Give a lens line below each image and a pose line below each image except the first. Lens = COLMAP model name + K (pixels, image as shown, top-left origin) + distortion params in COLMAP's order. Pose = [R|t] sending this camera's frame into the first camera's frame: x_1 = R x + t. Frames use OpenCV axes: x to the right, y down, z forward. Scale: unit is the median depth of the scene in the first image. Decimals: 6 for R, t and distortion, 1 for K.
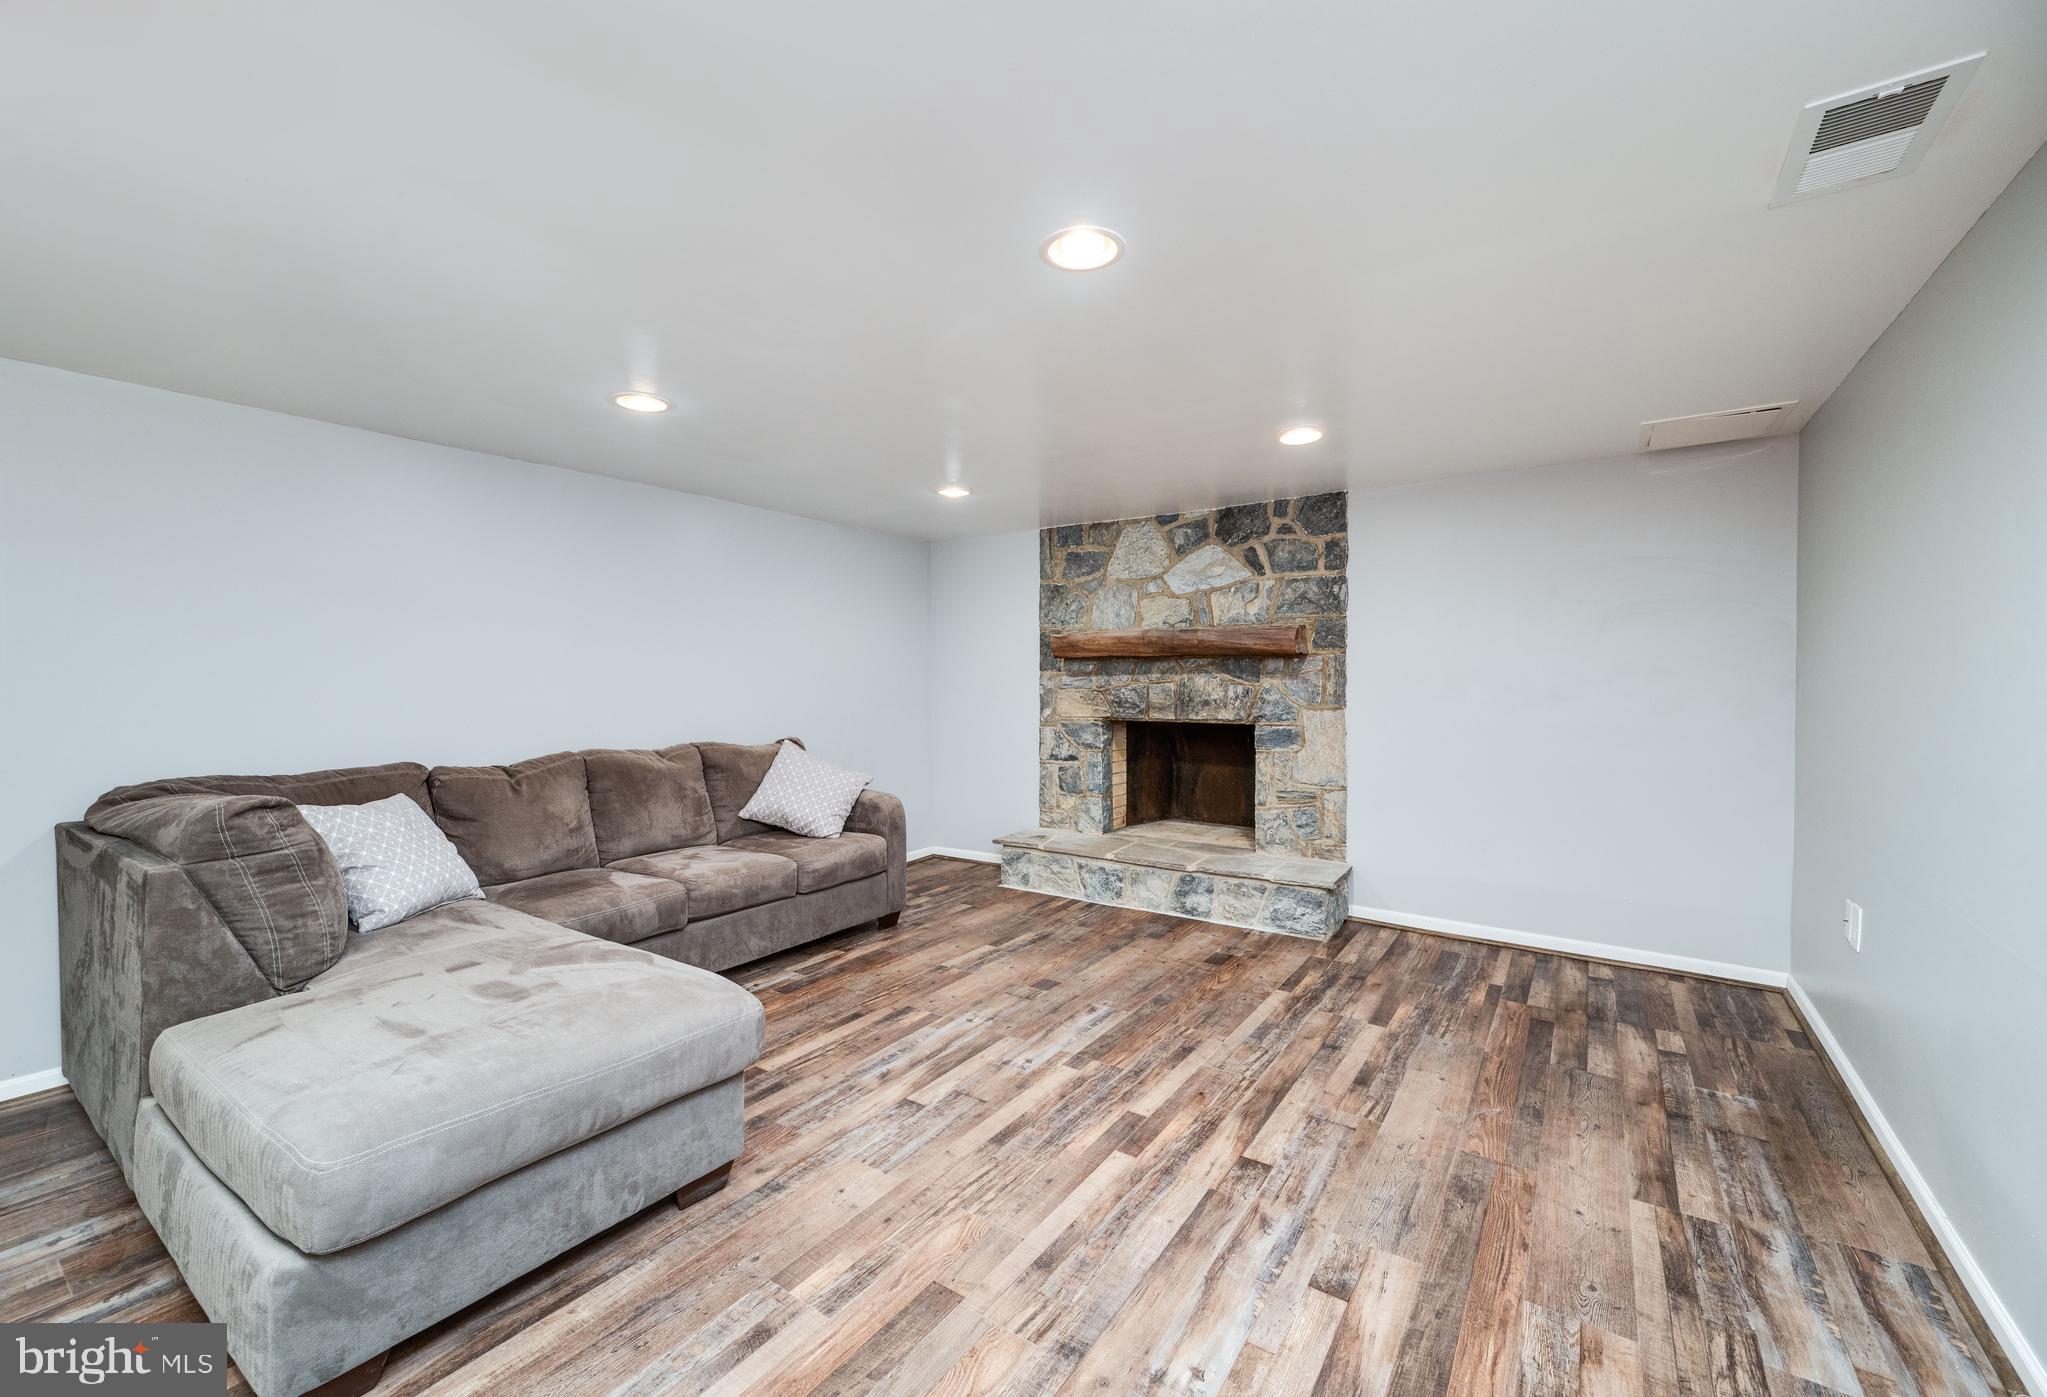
lens RADIAL K [[845.5, 0, 1028.1], [0, 845.5, 697.7], [0, 0, 1]] dist [-0.003110, -0.000866]
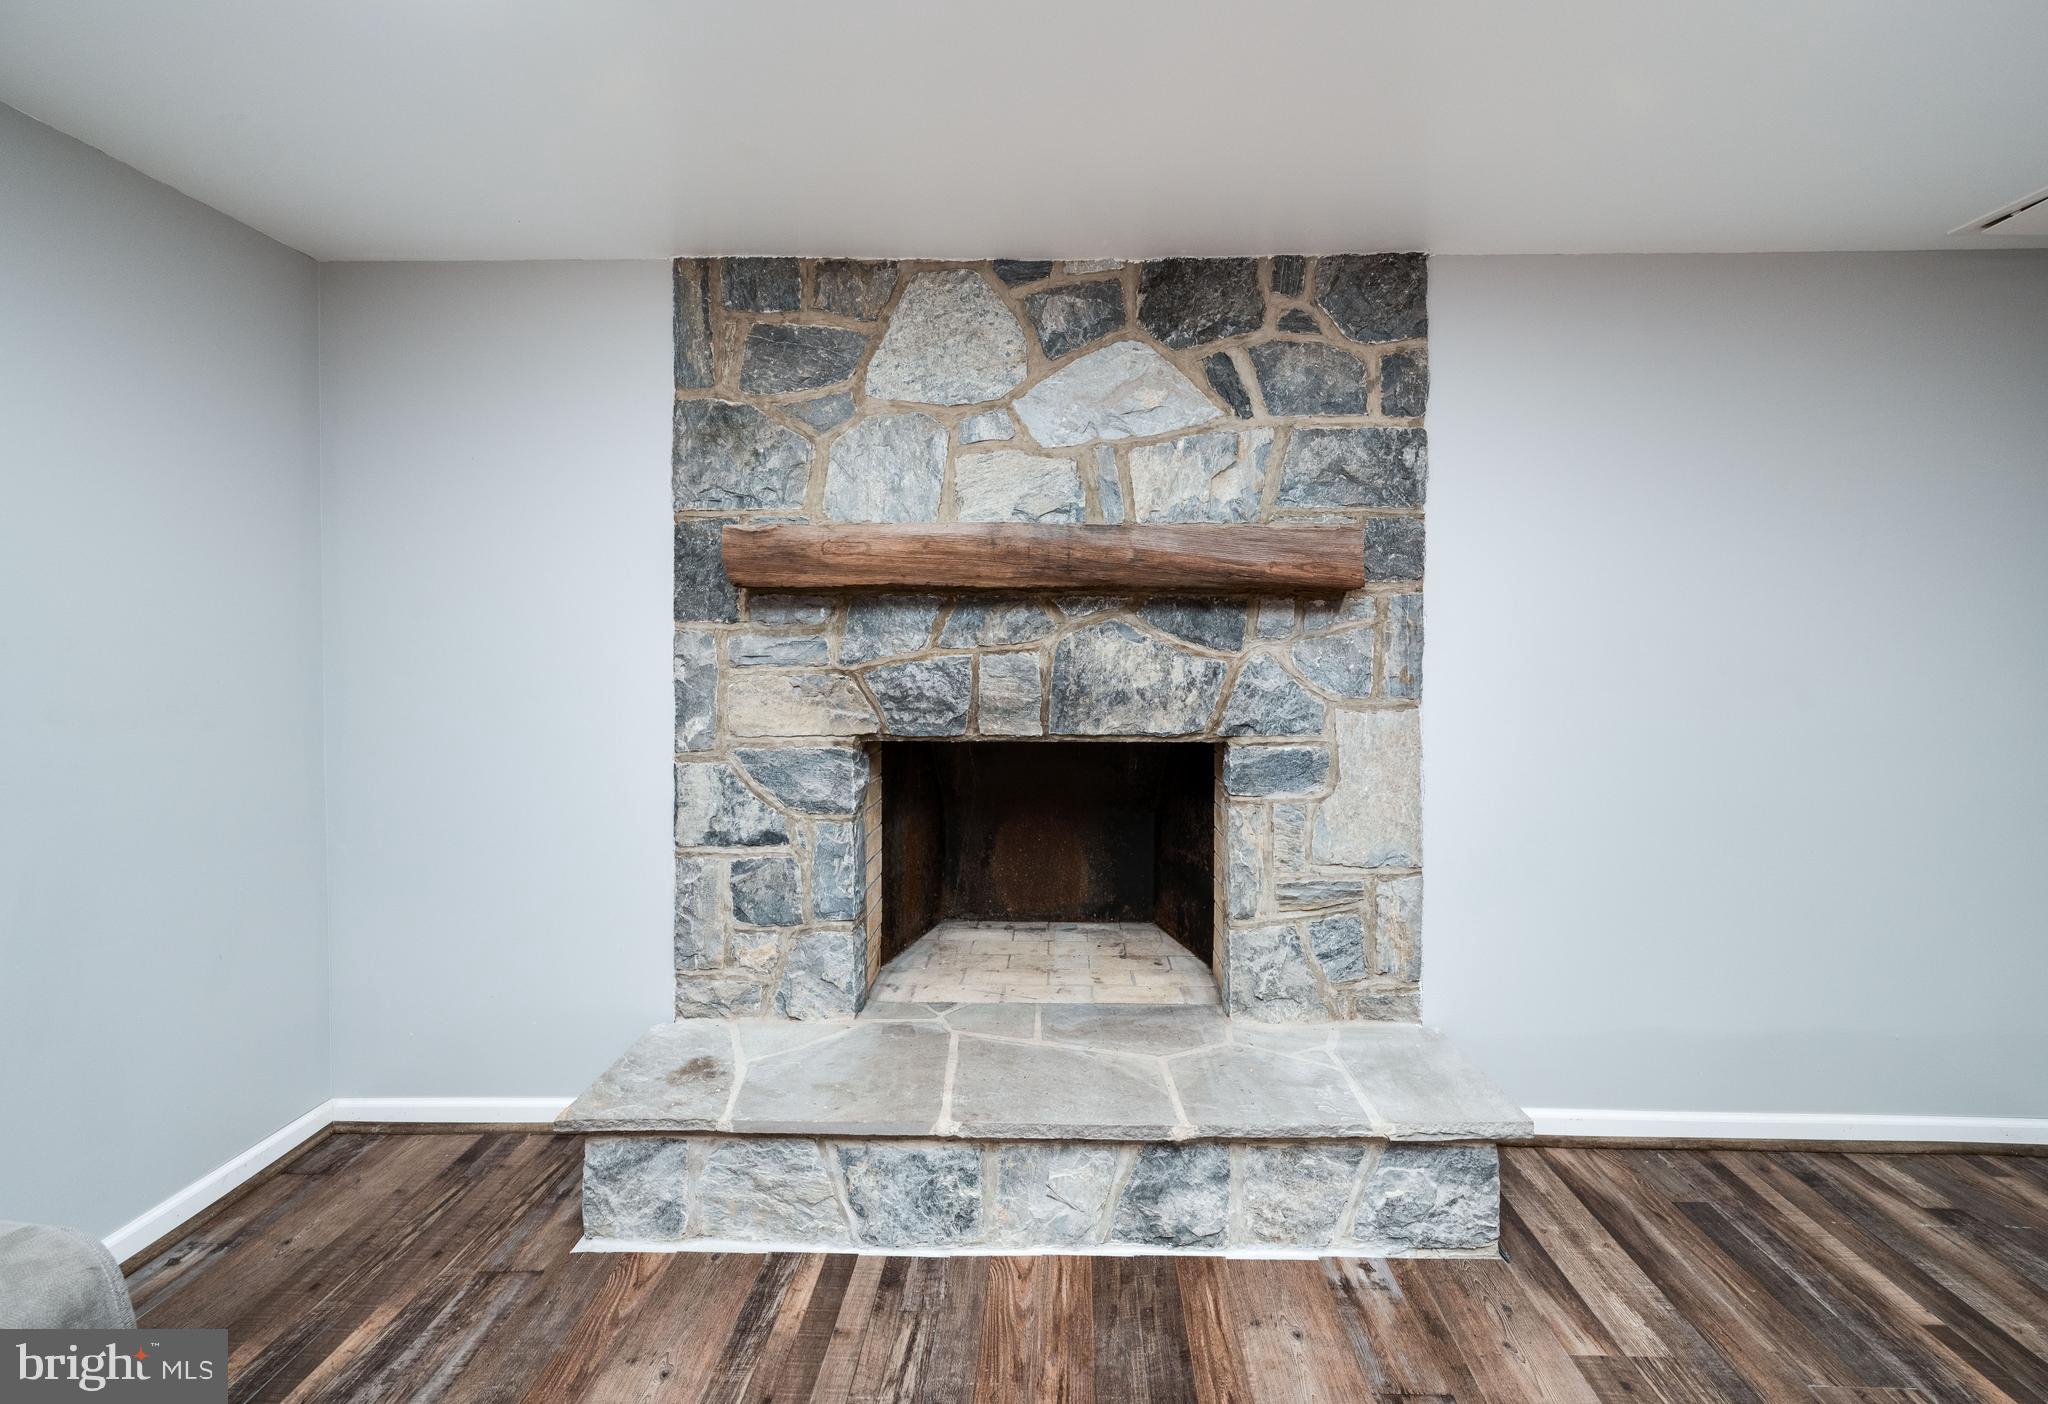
lens RADIAL K [[845.9, 0, 1026.3], [0, 845.9, 653.3], [0, 0, 1]] dist [-0.003110, -0.000866]
pose [[0.840226, -0.005921, 0.542205, -0.073171], [0.008538, 0.999961, -0.002311, -0.016881], [-0.542170, 0.006572, 0.840243, 0.687654]]
